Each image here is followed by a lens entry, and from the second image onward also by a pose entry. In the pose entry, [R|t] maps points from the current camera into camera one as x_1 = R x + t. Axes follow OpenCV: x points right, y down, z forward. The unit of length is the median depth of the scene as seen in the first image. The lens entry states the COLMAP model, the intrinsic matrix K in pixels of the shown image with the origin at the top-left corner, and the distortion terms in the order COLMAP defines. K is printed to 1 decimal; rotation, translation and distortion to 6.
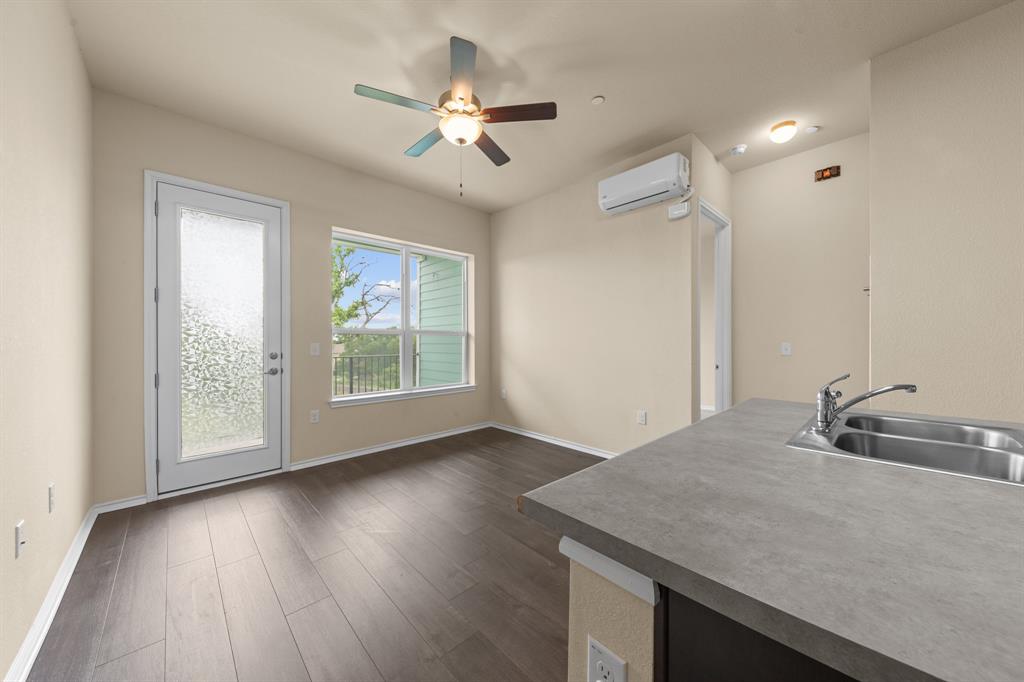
lens RADIAL K [[357.0, 0, 511.5], [0, 357.0, 344.9], [0, 0, 1]] dist [0.016930, 0.000118]
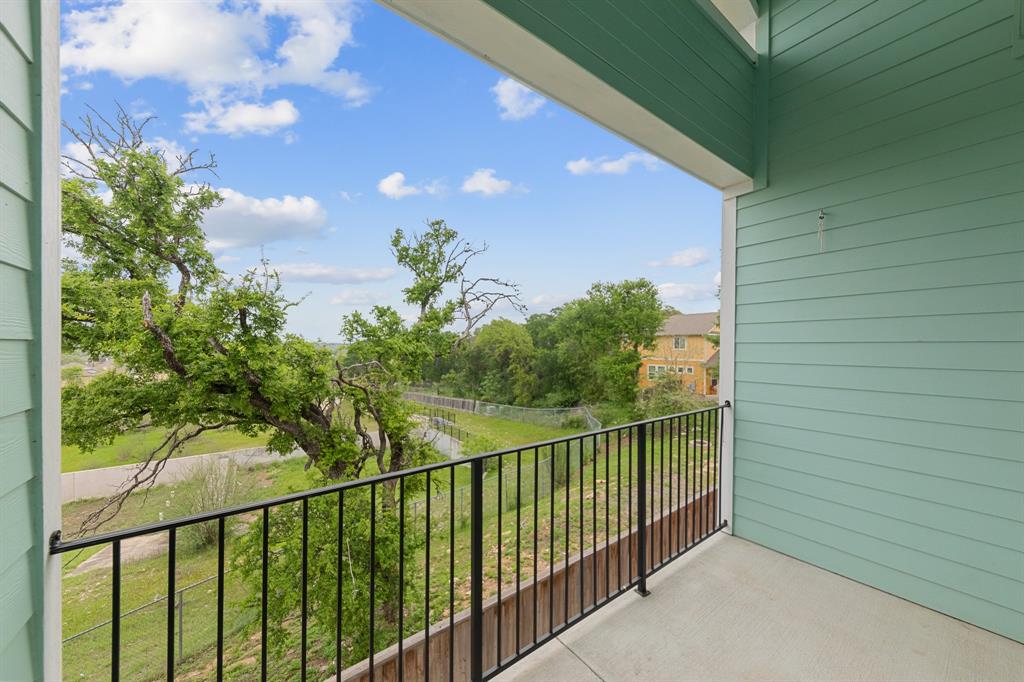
lens RADIAL K [[357.0, 0, 514.2], [0, 357.0, 347.0], [0, 0, 1]] dist [0.016930, 0.000118]
pose [[0.994258, 0.007814, -0.106719, -0.227929], [-0.008421, 0.999951, -0.005242, -0.019516], [0.106673, 0.006111, 0.994275, 0.248274]]
